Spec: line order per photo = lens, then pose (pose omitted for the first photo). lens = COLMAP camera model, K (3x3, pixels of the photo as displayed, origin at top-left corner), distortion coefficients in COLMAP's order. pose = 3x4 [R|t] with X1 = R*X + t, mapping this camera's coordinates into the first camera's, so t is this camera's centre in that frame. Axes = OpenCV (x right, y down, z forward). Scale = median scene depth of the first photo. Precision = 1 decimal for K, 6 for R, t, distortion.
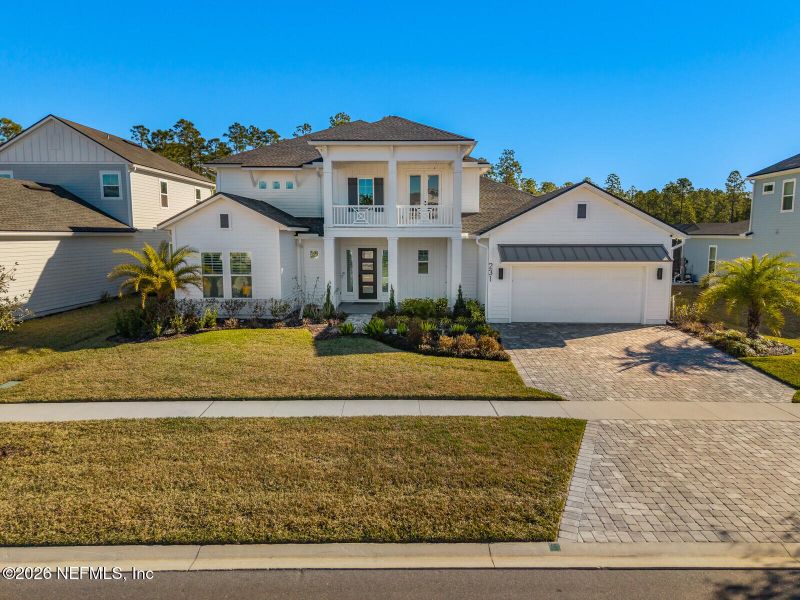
lens RADIAL K [[537.1, 0, 400.0], [0, 537.1, 300.0], [0, 0, 1]] dist [0.076057, -0.111639]
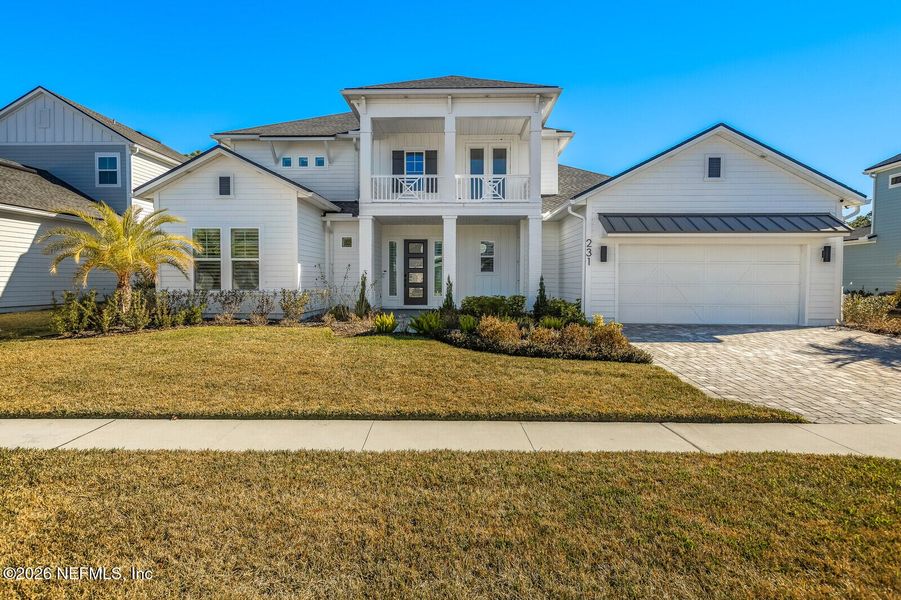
lens RADIAL K [[533.3, 0, 440.6], [0, 533.3, 296.8], [0, 0, 1]] dist [-0.004663, 0.000495]
pose [[0.999943, 0.003808, -0.010005, -0.020059], [-0.004636, 0.996450, -0.084059, 0.064452], [0.009649, 0.084100, 0.996411, 0.283985]]
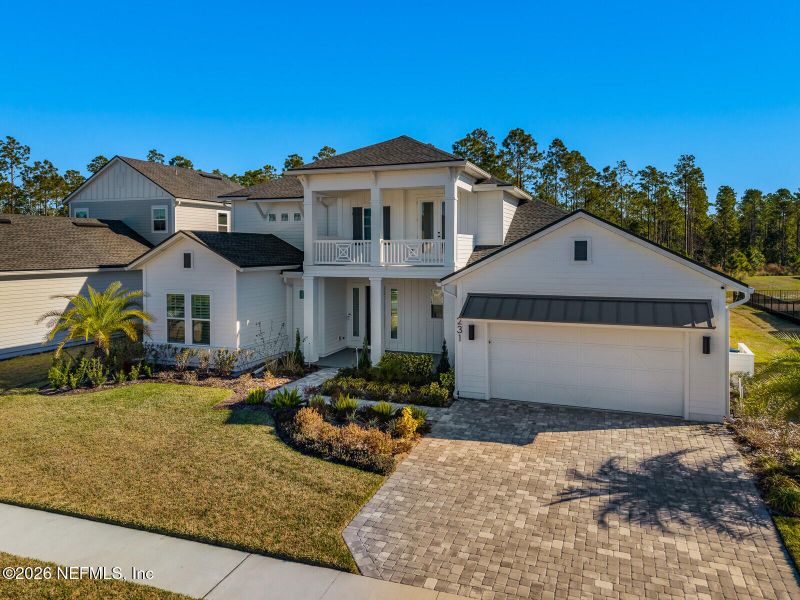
lens RADIAL K [[558.1, 0, 400.9], [0, 558.1, 254.8], [0, 0, 1]] dist [-0.008166, -0.003917]
pose [[0.947020, 0.001403, -0.321170, 0.324958], [-0.036519, 0.993976, -0.103339, -0.068753], [0.319090, 0.109593, 0.941366, 0.211194]]
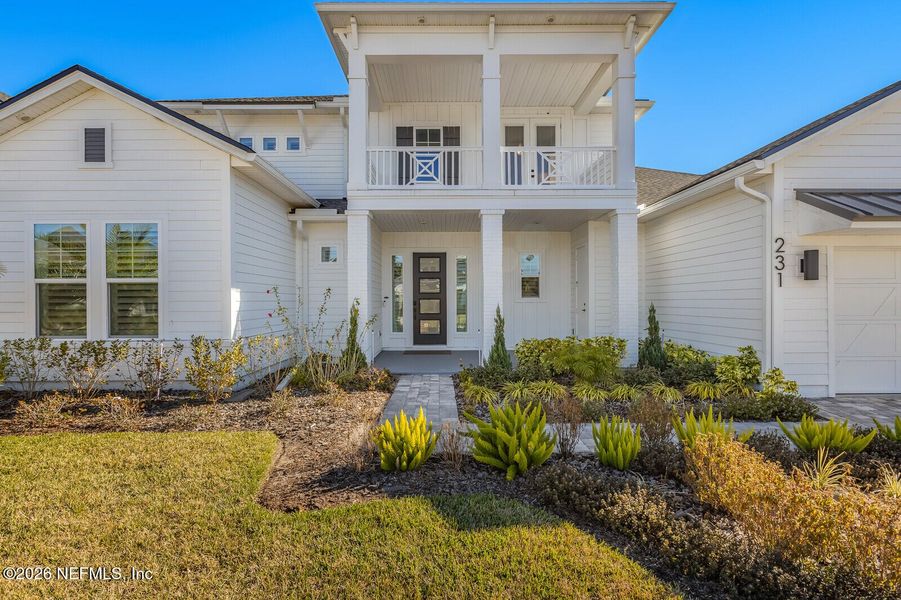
lens RADIAL K [[457.9, 0, 447.2], [0, 457.9, 298.9], [0, 0, 1]] dist [-0.000942, -0.000034]
pose [[0.999343, -0.003972, 0.036031, -0.073679], [0.008243, 0.992840, -0.119171, 0.010172], [-0.035300, 0.119389, 0.992220, 0.656130]]
